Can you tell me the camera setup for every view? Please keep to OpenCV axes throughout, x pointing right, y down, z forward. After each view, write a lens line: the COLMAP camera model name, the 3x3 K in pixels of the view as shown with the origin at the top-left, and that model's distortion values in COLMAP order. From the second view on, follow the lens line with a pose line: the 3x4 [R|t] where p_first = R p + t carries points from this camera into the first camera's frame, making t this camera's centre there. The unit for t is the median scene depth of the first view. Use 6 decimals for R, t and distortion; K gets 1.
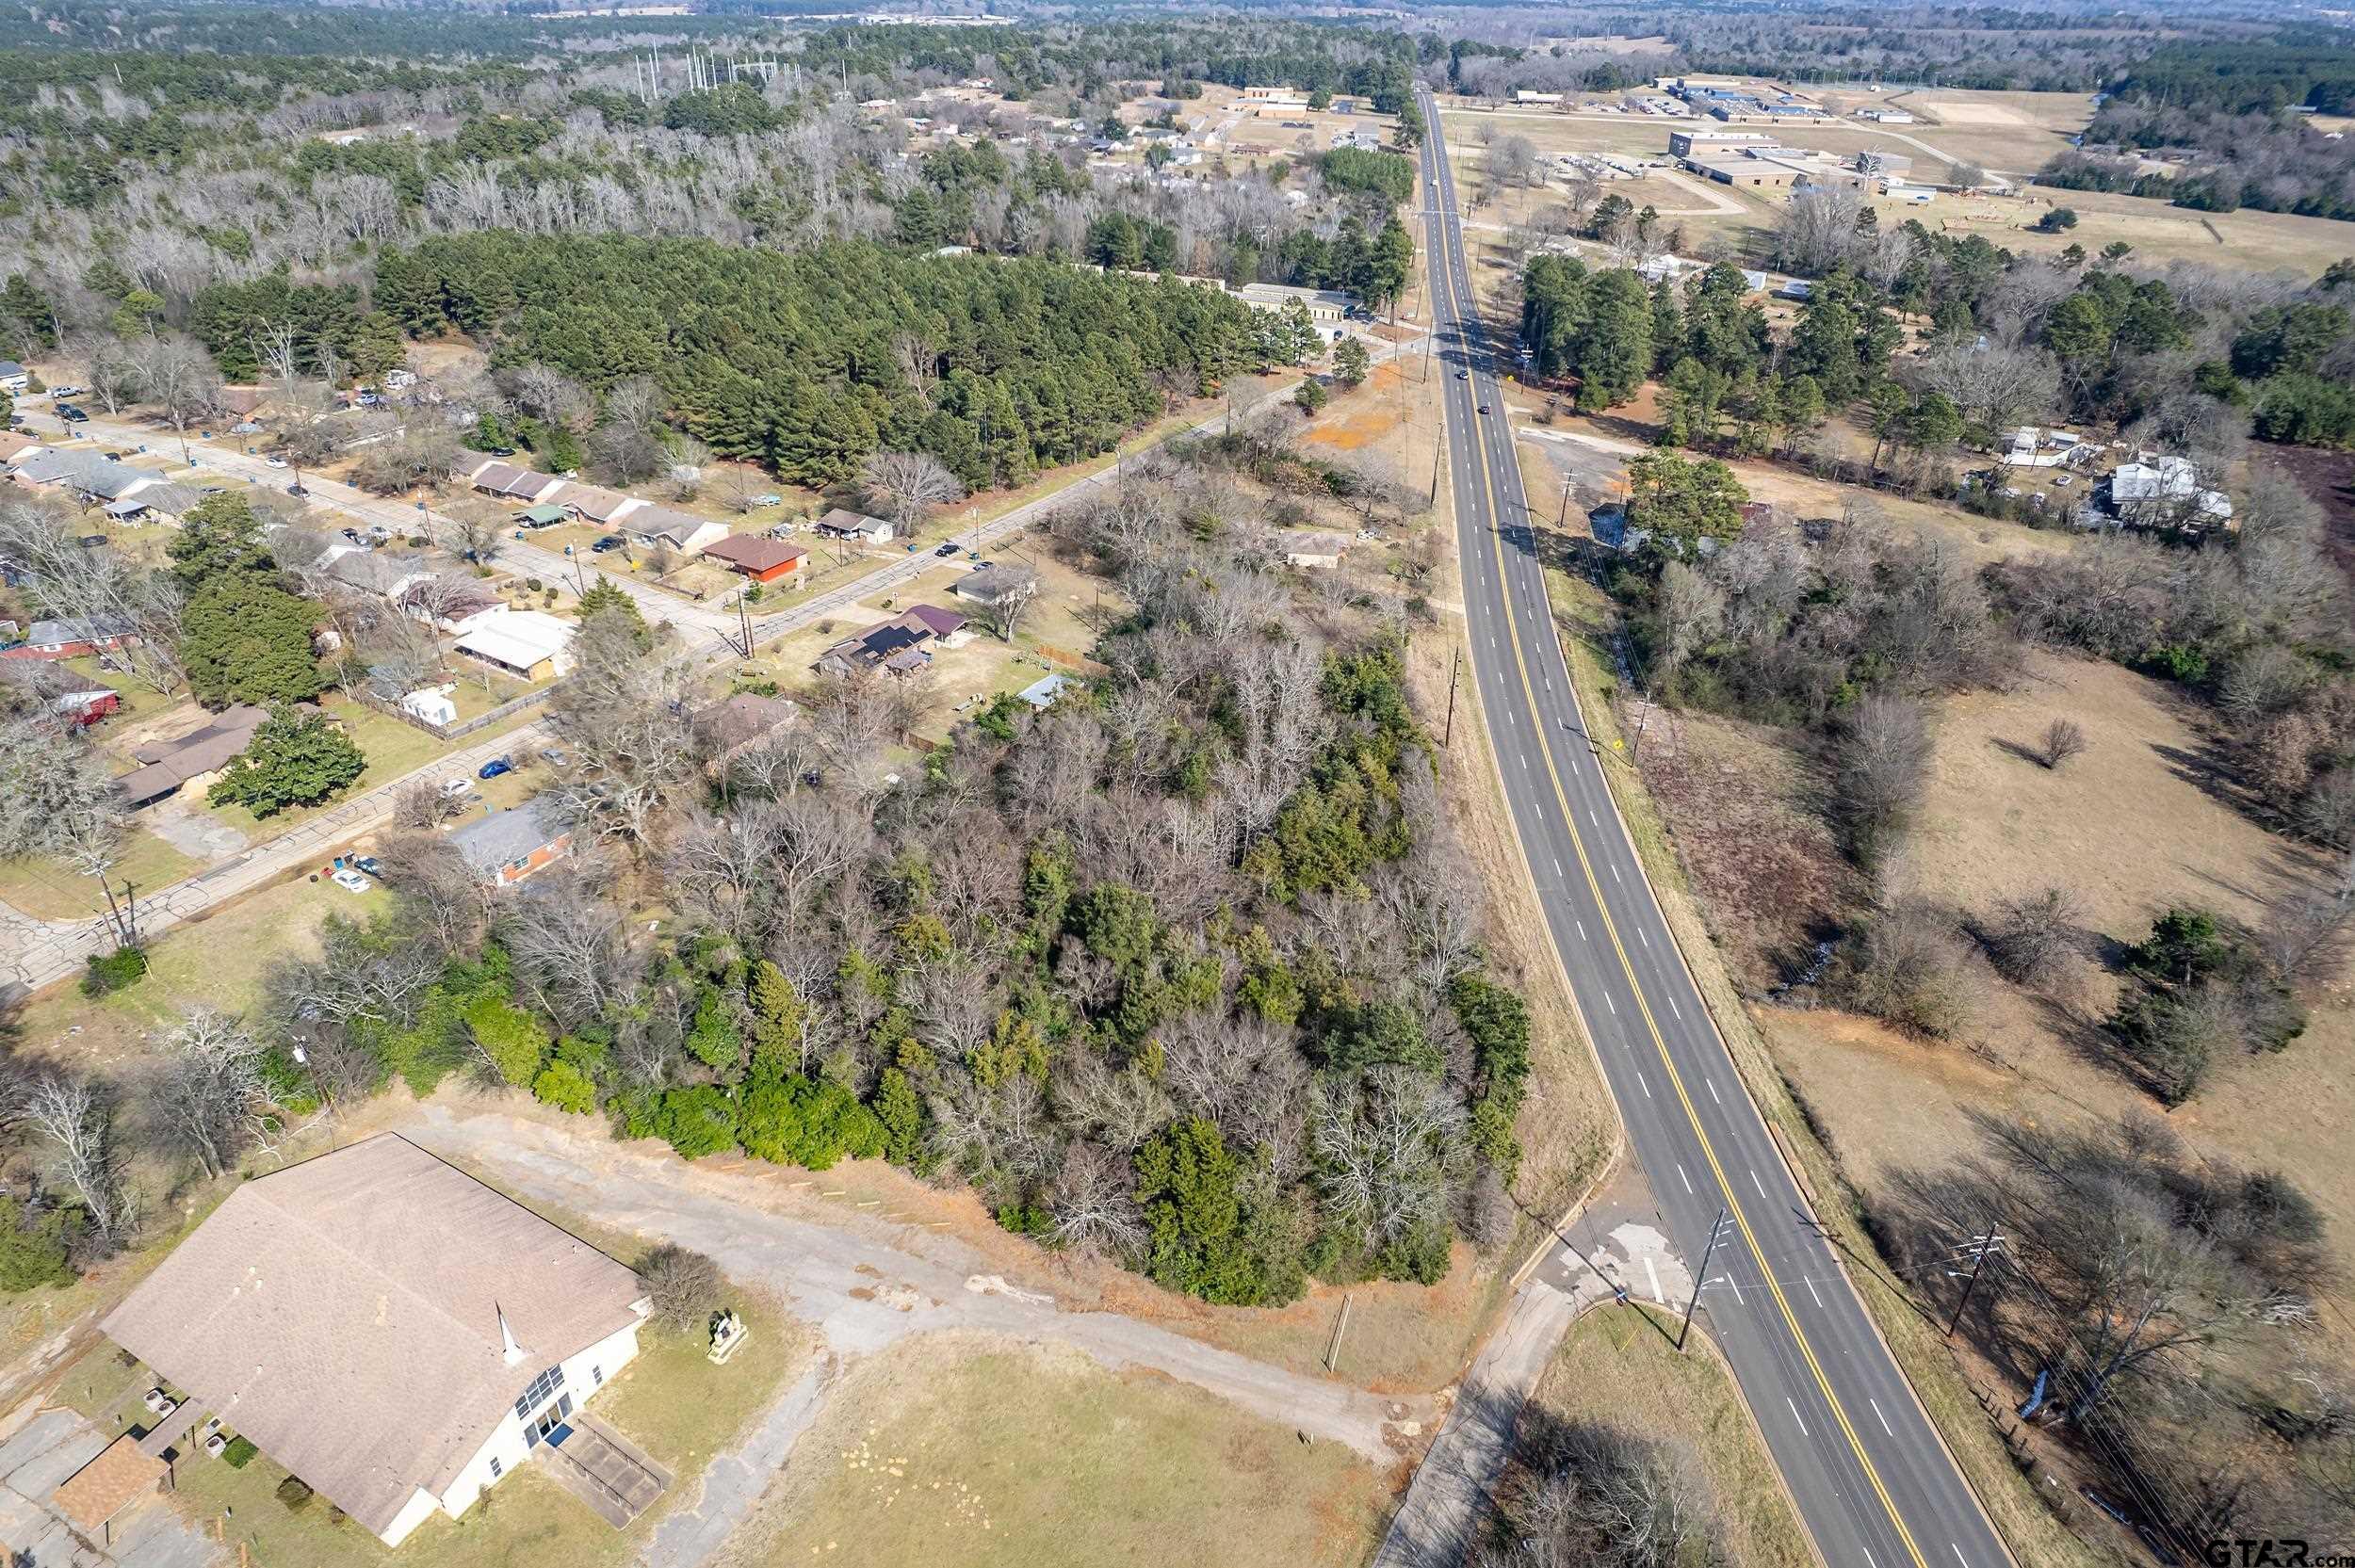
lens RADIAL K [[1493.9, 0, 1178.7], [0, 1493.9, 785.5], [0, 0, 1]] dist [-0.049655, 0.018989]
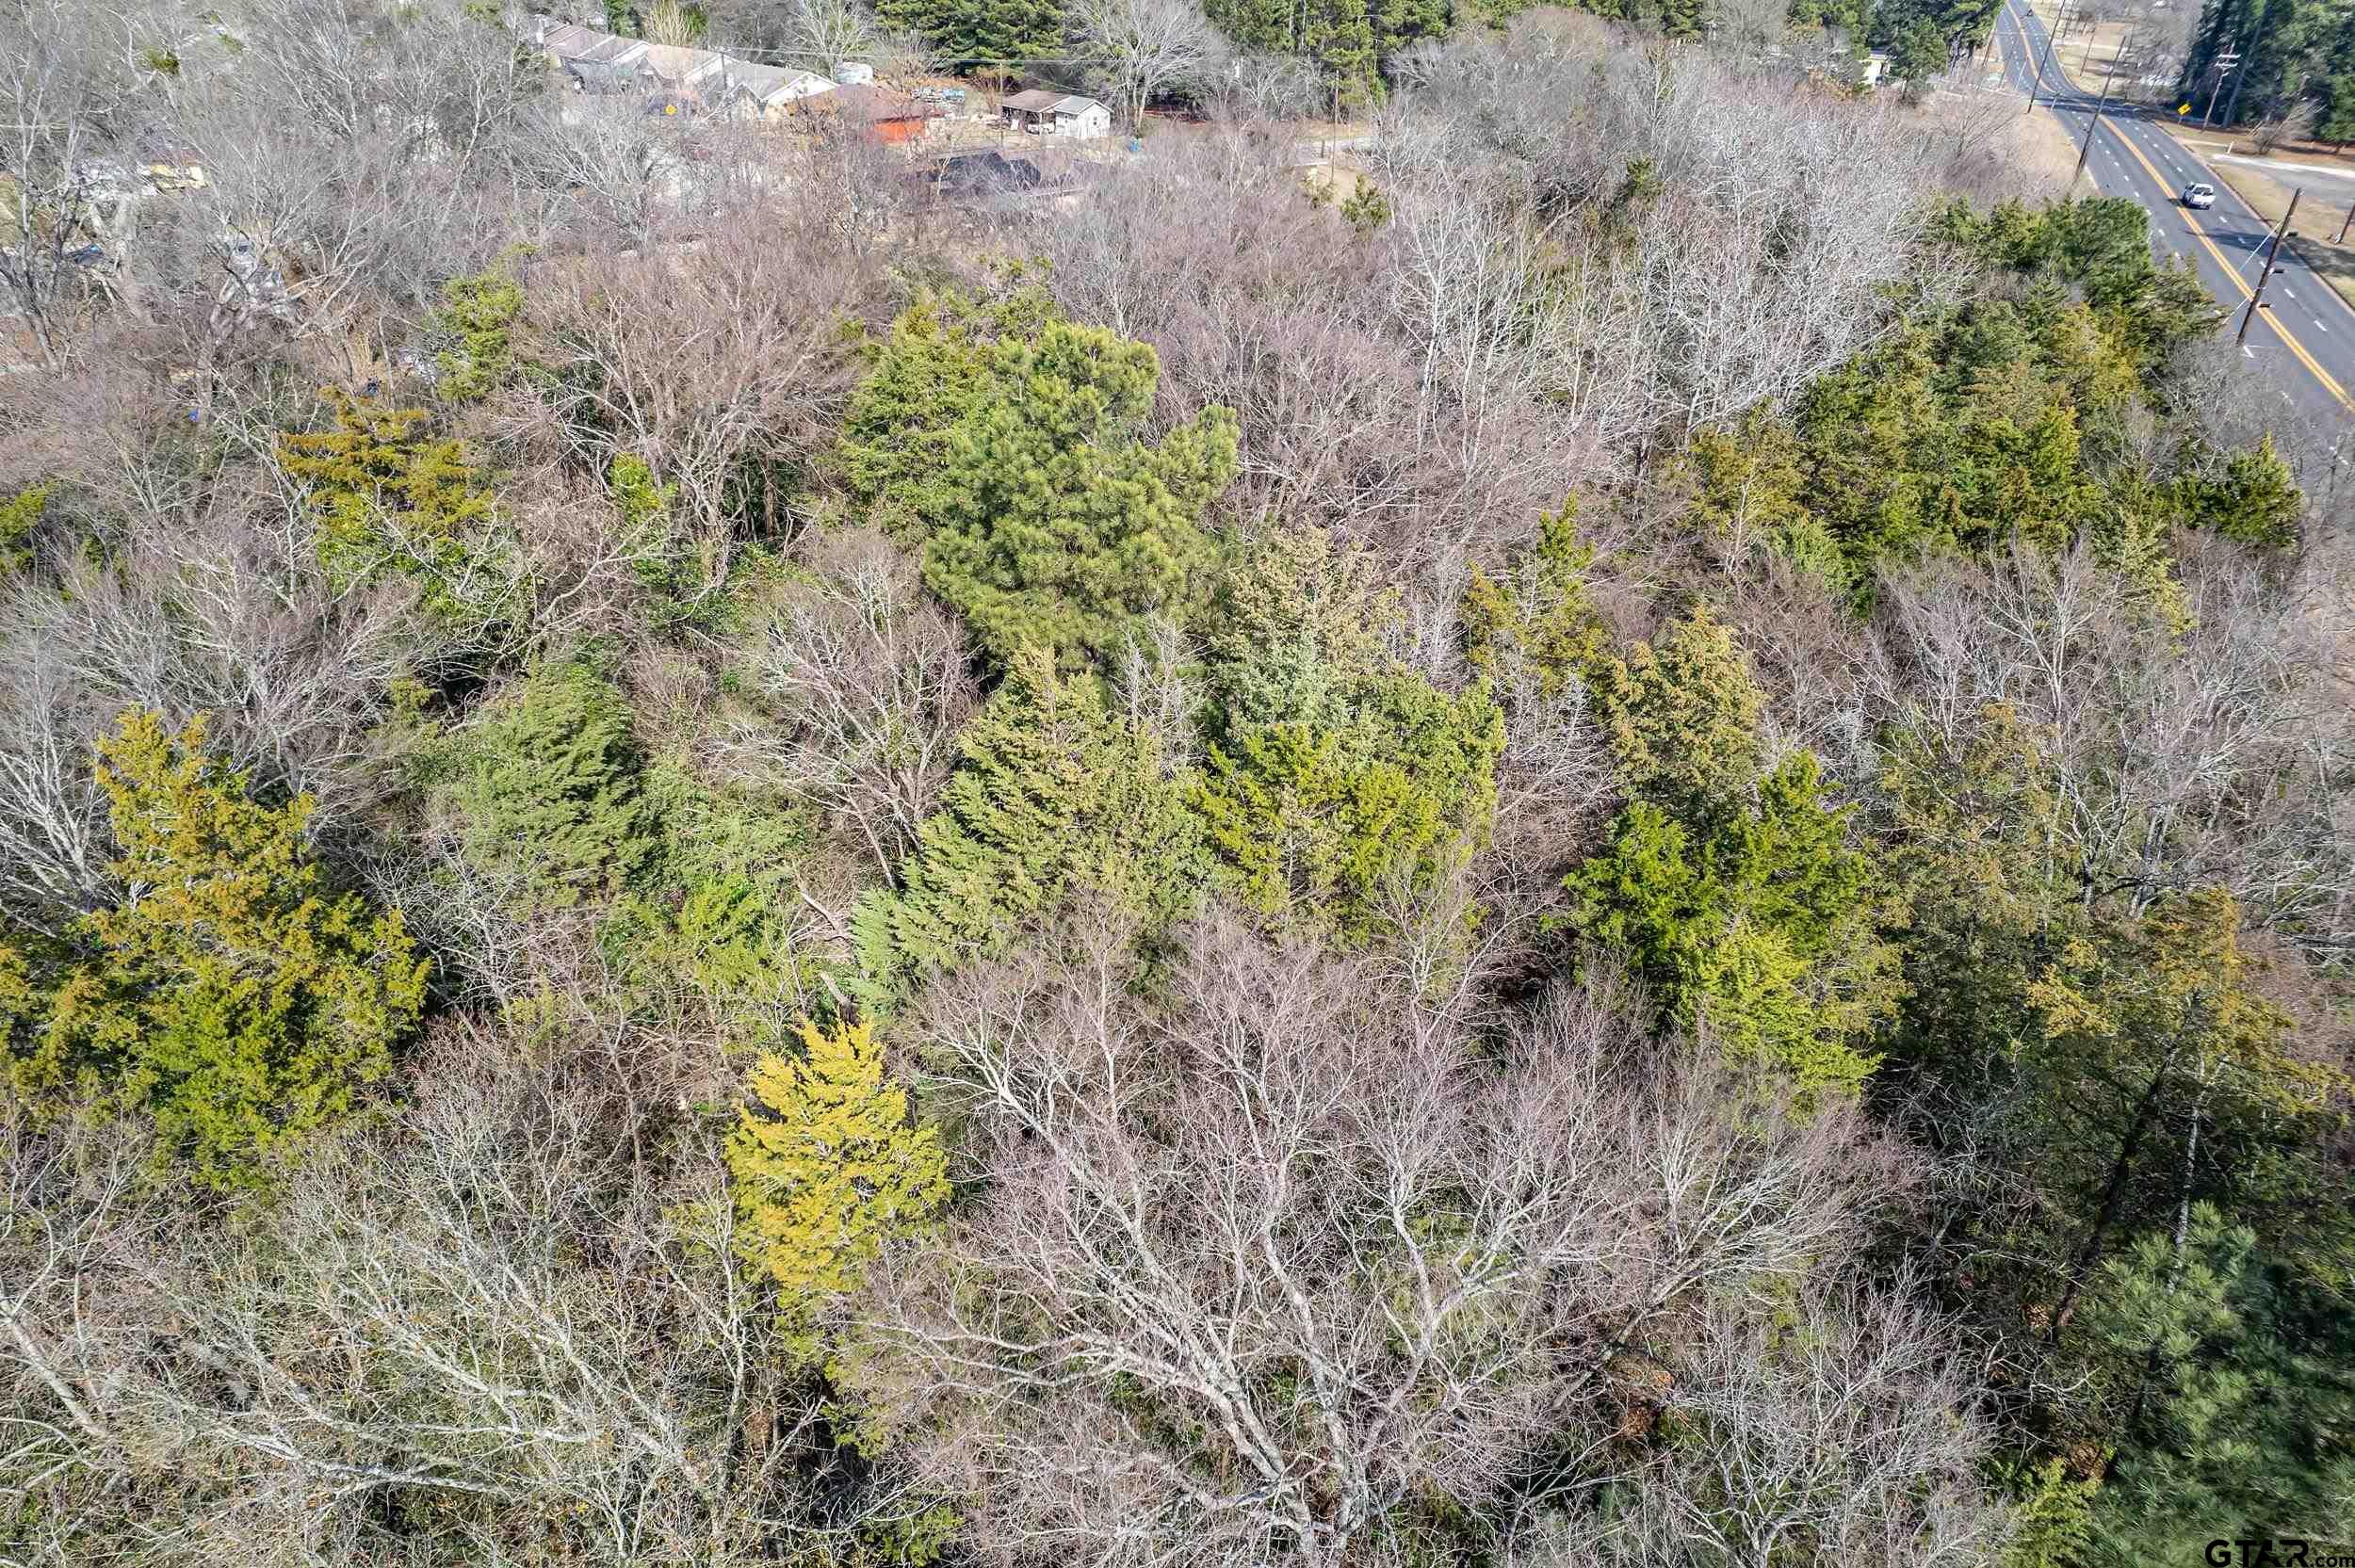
lens RADIAL K [[1493.9, 0, 1176.0], [0, 1493.9, 782.3], [0, 0, 1]] dist [-0.049655, 0.018989]
pose [[0.956672, 0.139382, -0.255640, 0.039253], [-0.141221, 0.989914, 0.011242, 0.131339], [0.254628, 0.025347, 0.966707, 0.803059]]
